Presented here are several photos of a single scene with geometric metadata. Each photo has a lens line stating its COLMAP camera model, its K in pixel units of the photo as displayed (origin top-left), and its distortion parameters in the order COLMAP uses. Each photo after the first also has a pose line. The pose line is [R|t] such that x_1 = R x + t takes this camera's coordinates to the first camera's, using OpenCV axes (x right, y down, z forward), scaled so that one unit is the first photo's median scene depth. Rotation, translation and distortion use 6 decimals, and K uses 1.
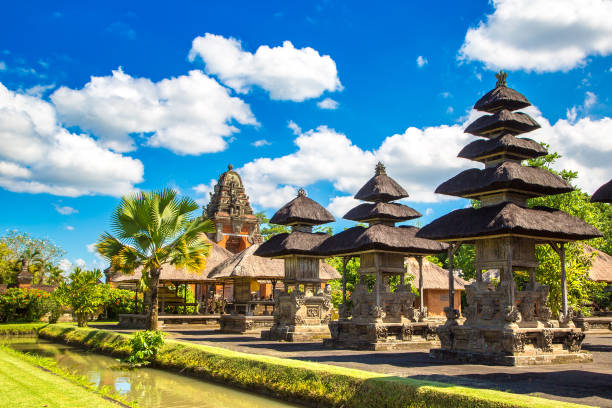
lens RADIAL K [[636.5, 0, 308.5], [0, 636.5, 203.5], [0, 0, 1]] dist [0.015774, 0.028592]
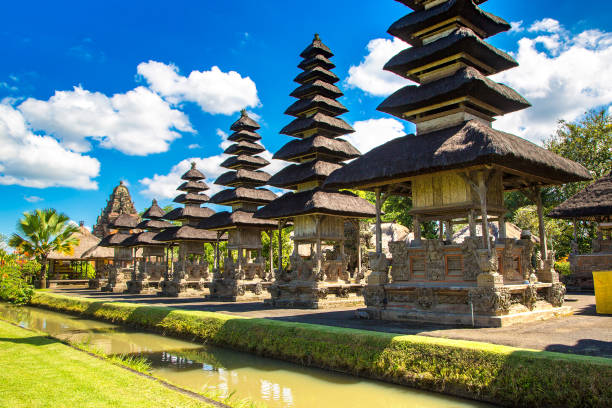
lens RADIAL K [[488.2, 0, 299.4], [0, 488.2, 205.6], [0, 0, 1]] dist [-0.062542, 0.085059]
pose [[0.989348, -0.001136, 0.145564, 0.293227], [-0.002516, 0.999687, 0.024904, -0.071919], [-0.145547, -0.025005, 0.989035, -0.465586]]
